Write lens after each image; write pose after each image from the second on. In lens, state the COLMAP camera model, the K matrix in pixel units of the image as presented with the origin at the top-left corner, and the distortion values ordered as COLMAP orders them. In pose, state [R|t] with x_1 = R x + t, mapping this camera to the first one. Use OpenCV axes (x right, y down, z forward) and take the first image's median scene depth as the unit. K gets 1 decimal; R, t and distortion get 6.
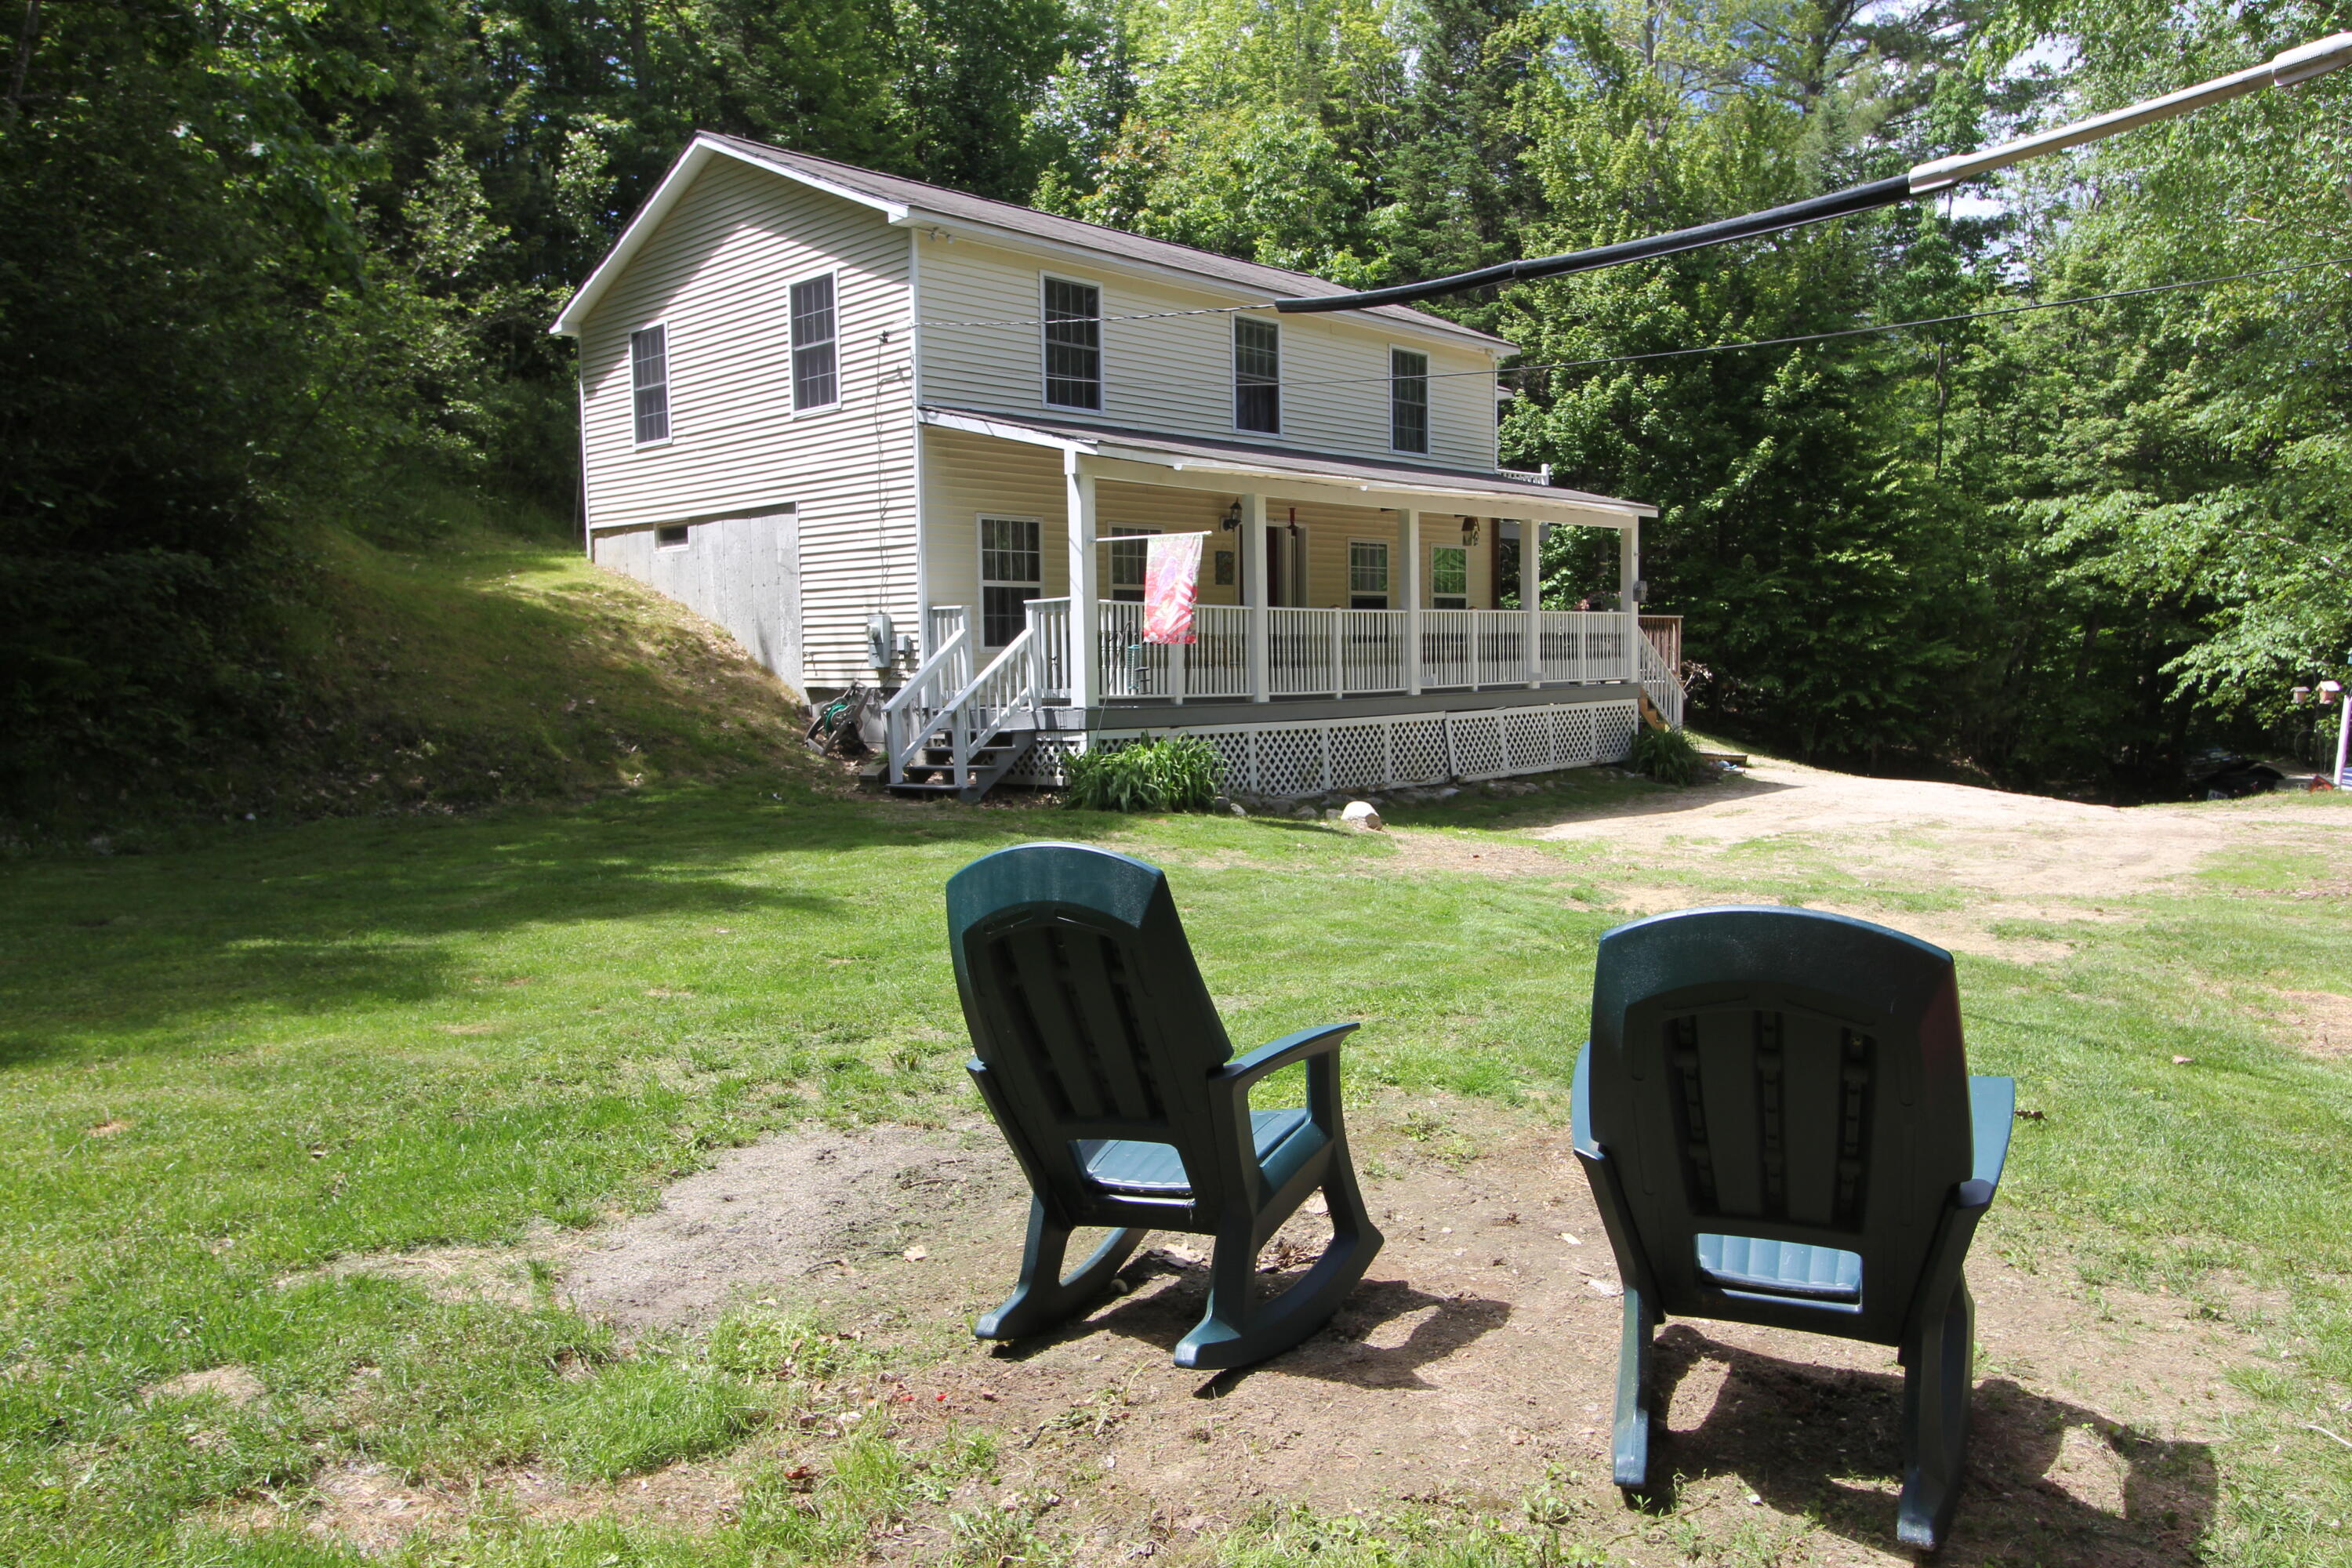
lens RADIAL K [[1697.8, 0, 1176.0], [0, 1697.8, 784.0], [0, 0, 1]] dist [-0.017141, 0.001009]
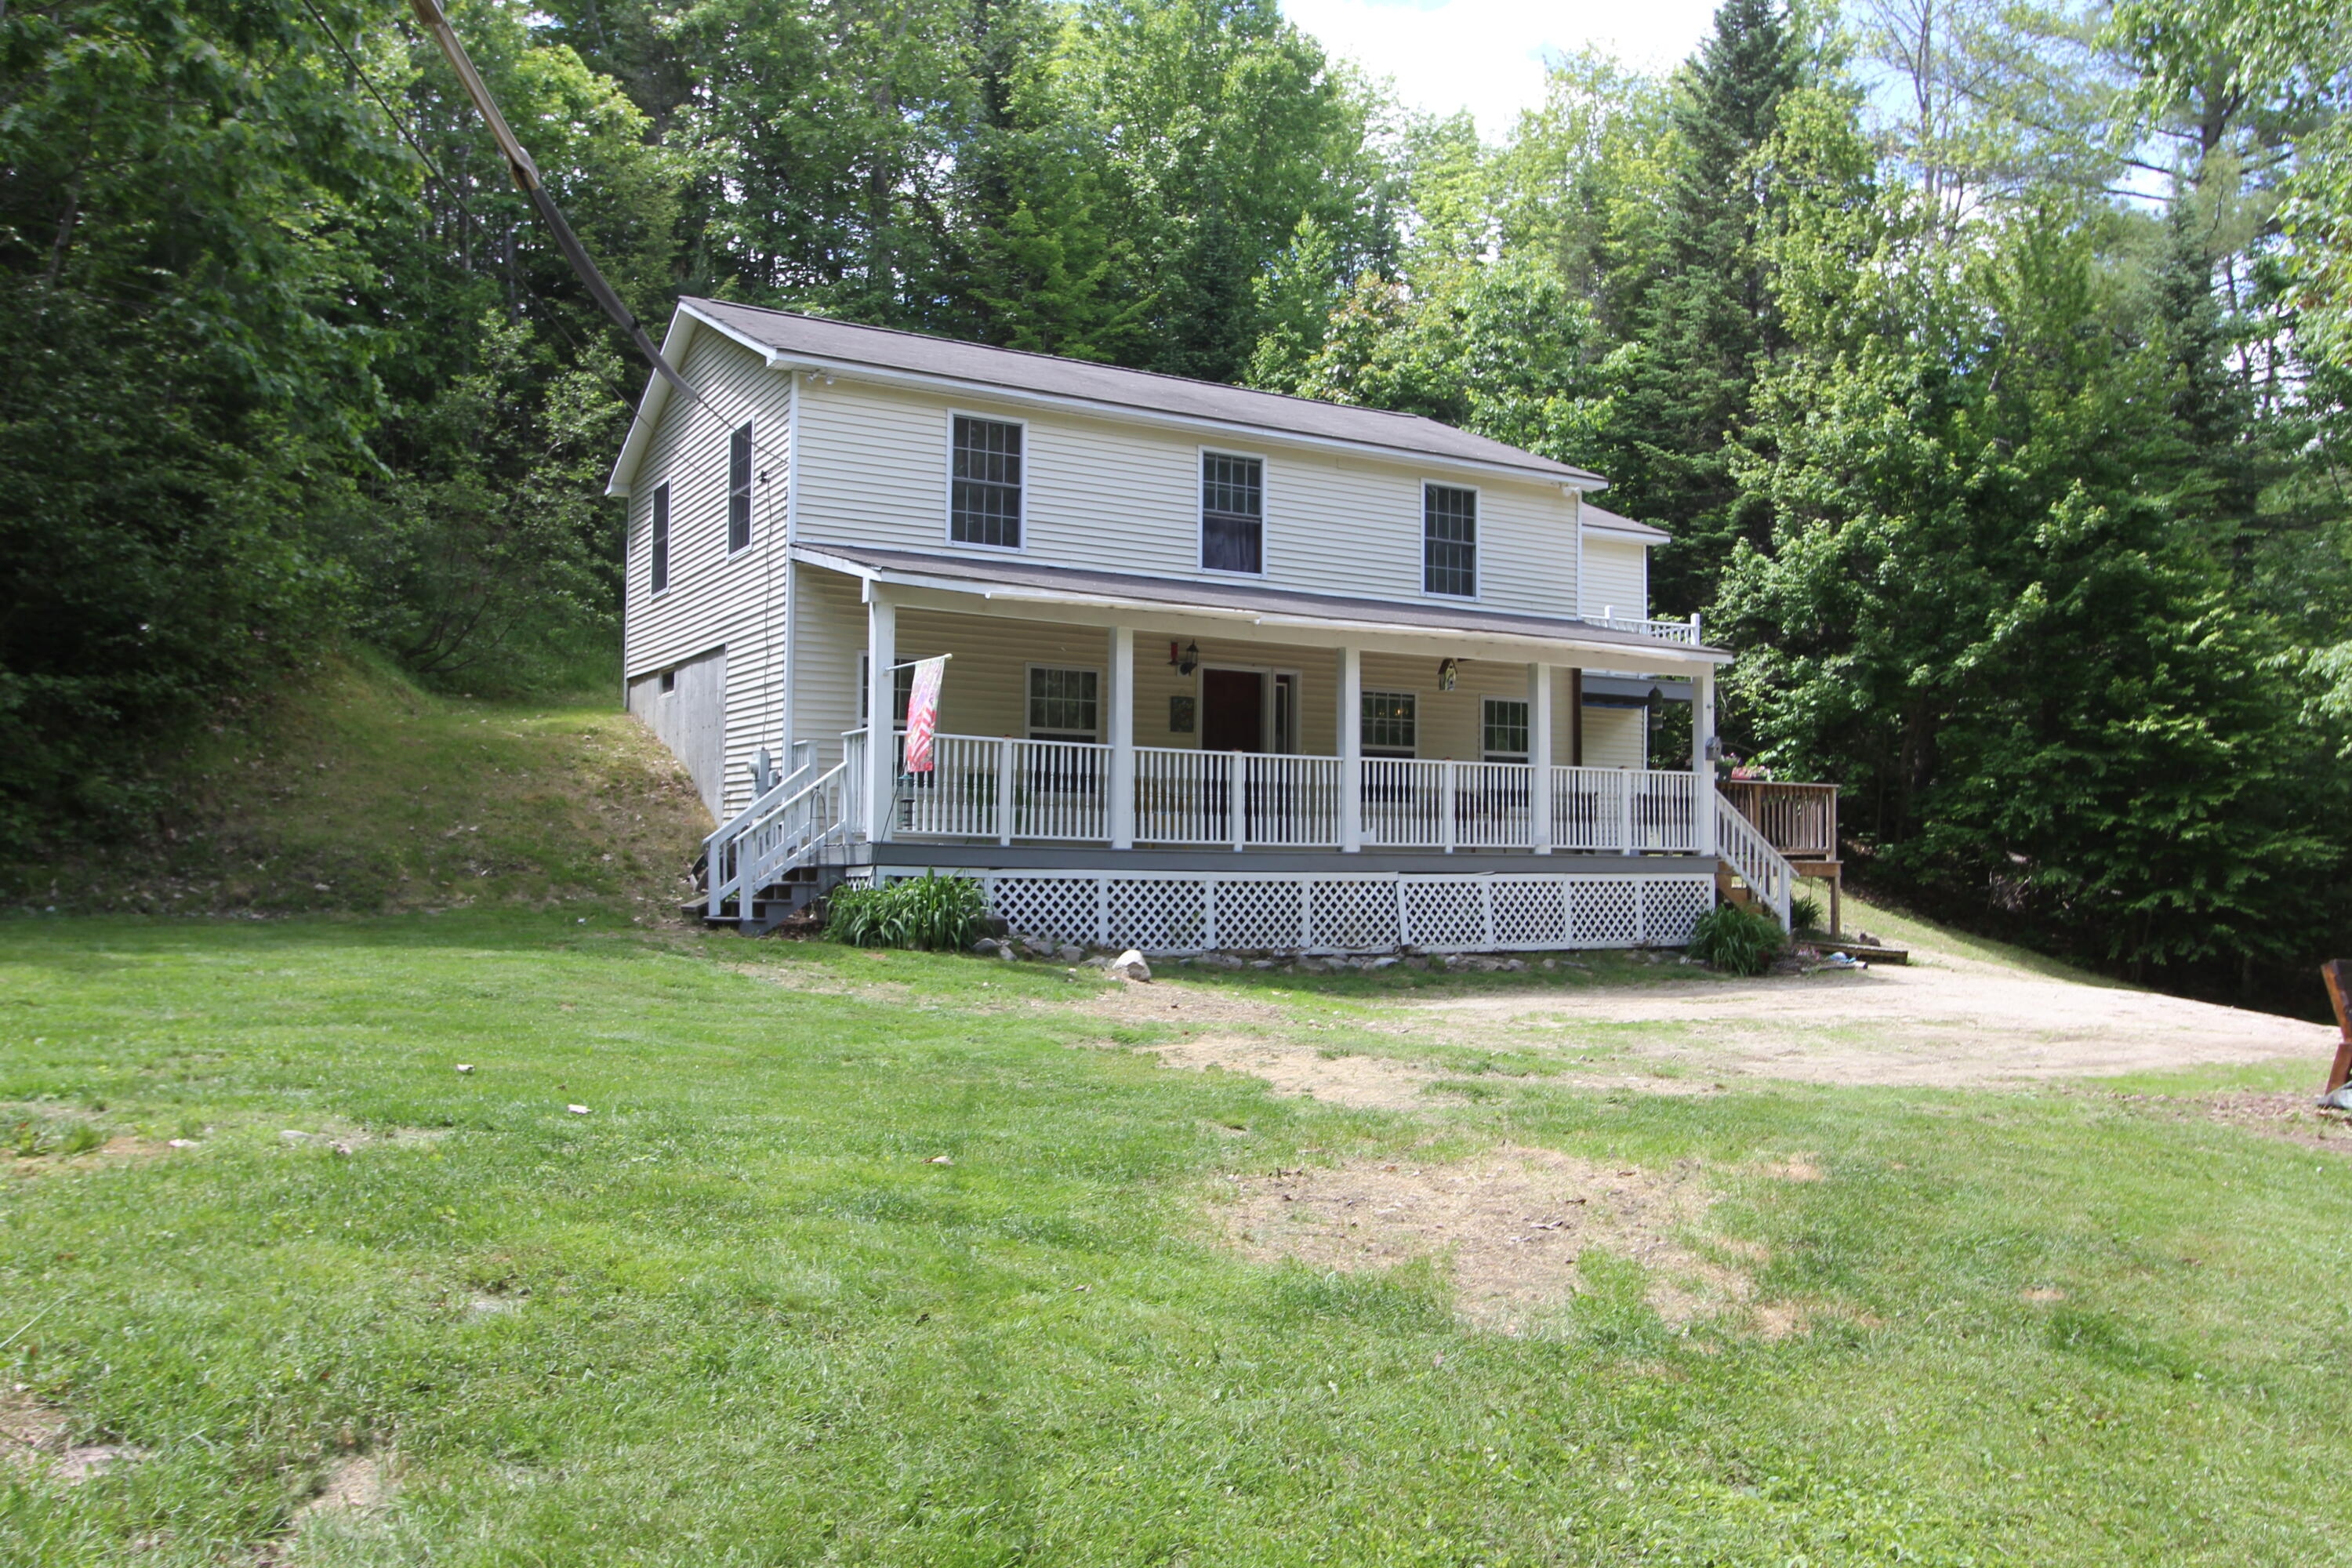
lens RADIAL K [[1816.3, 0, 1176.0], [0, 1816.3, 784.0], [0, 0, 1]] dist [-0.027277, 0.002597]
pose [[0.955657, 0.012701, -0.294209, 0.277882], [-0.047662, 0.992568, -0.111970, 0.019805], [0.290600, 0.121028, 0.949159, 0.049146]]
